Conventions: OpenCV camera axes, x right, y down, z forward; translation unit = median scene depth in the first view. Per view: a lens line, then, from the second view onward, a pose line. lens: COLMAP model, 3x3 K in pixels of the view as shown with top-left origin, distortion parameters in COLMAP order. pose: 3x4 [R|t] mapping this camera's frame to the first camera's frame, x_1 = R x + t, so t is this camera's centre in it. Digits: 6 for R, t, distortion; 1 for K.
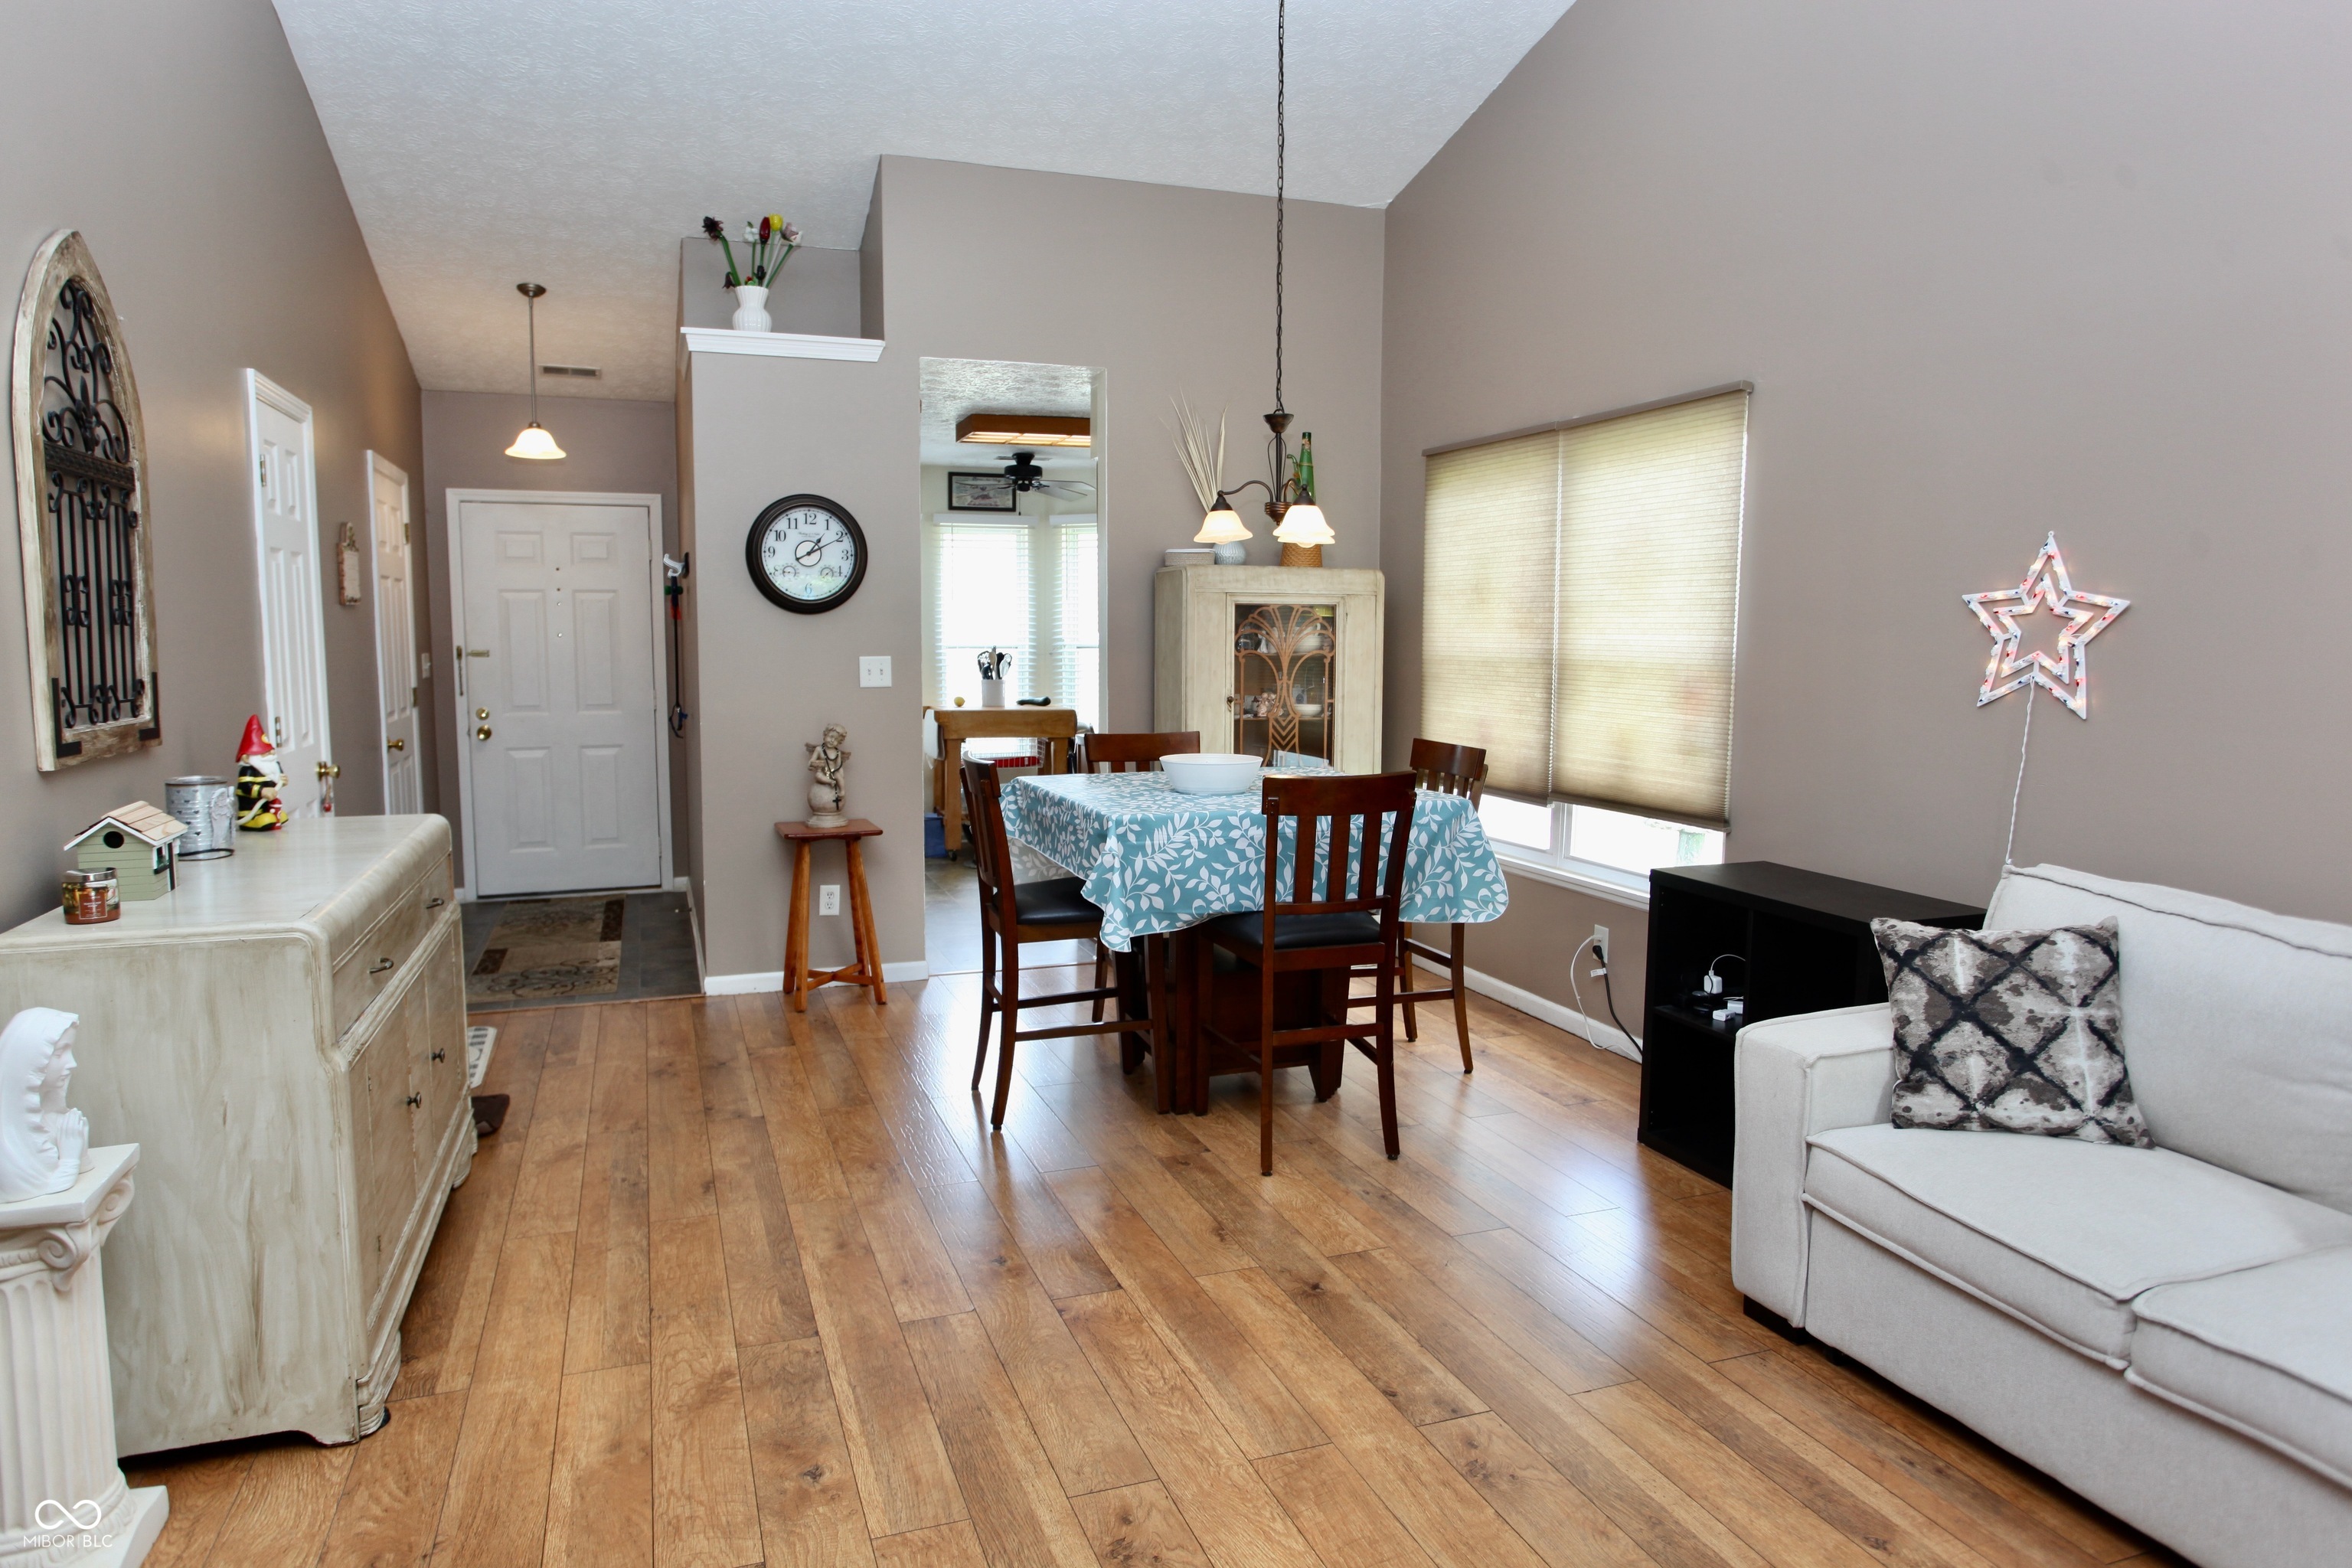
lens RADIAL K [[1446.2, 0, 1172.8], [0, 1446.2, 778.8], [0, 0, 1]] dist [-0.056660, 0.045494]
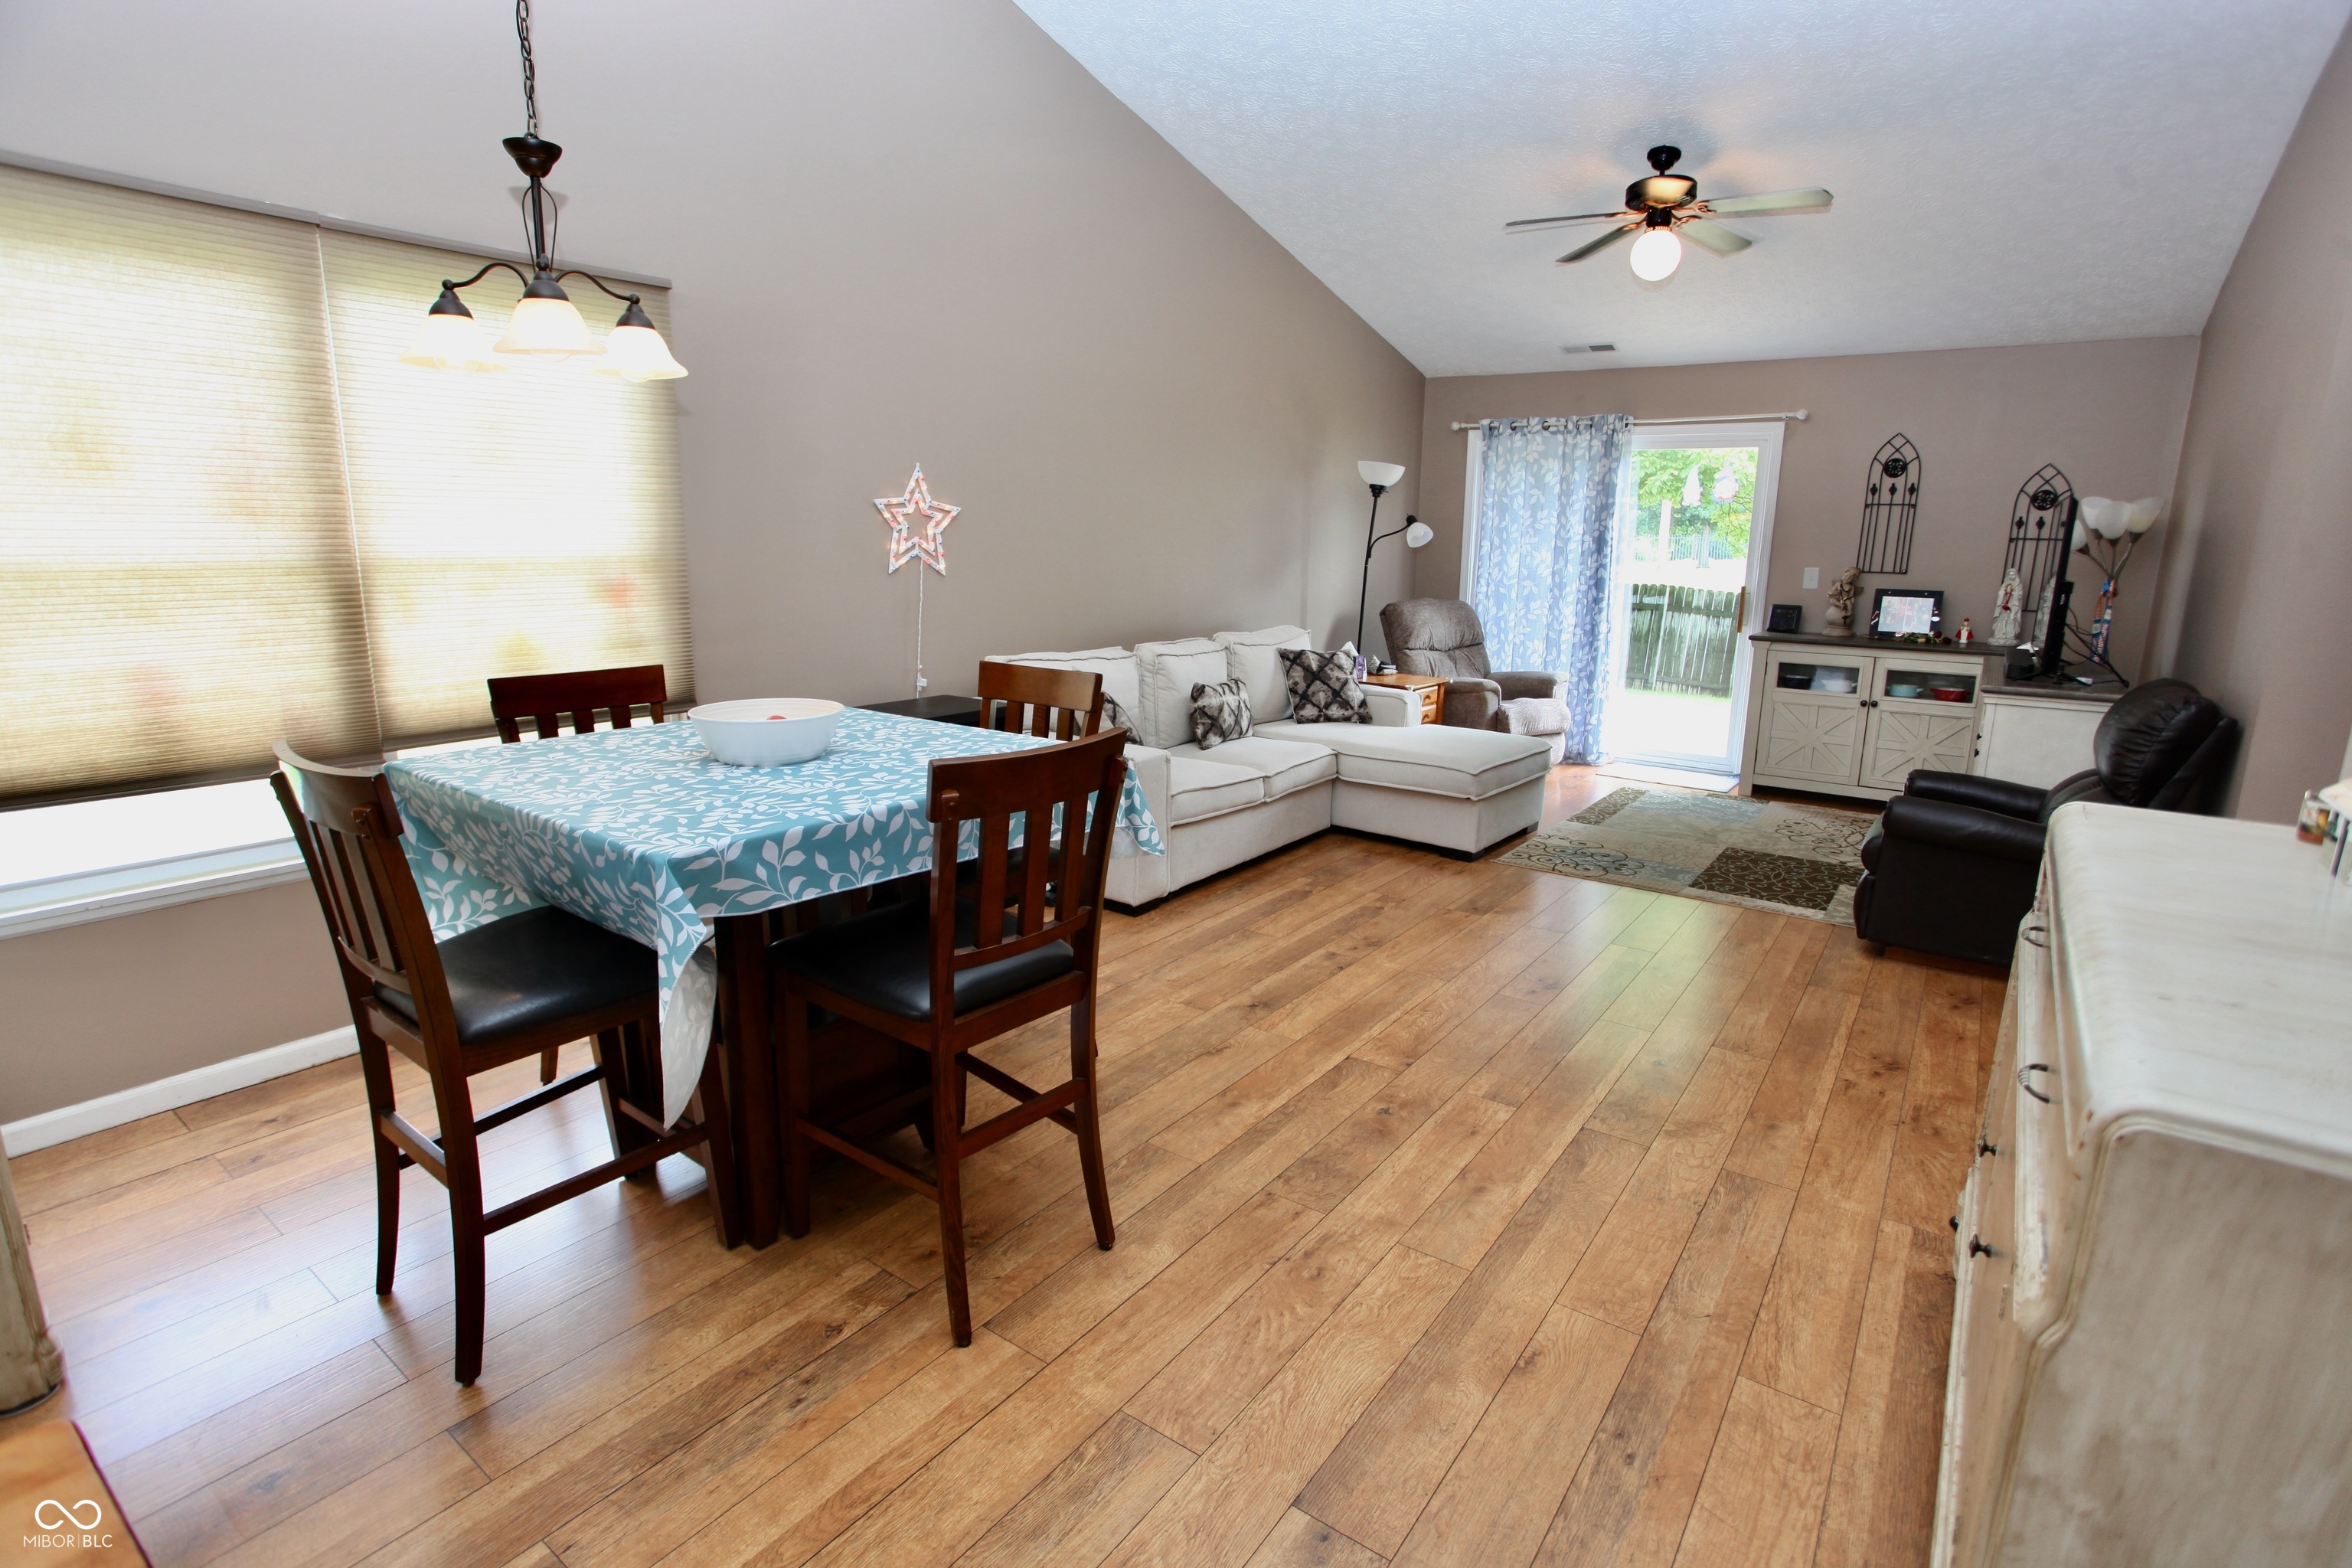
lens RADIAL K [[1136.5, 0, 1172.7], [0, 1136.5, 779.7], [0, 0, 1]] dist [-0.078388, 0.036697]
pose [[-0.553103, -0.184896, 0.812336, -0.661016], [0.069287, 0.961475, 0.266017, -0.144889], [-0.830227, 0.203420, -0.518984, 1.477419]]
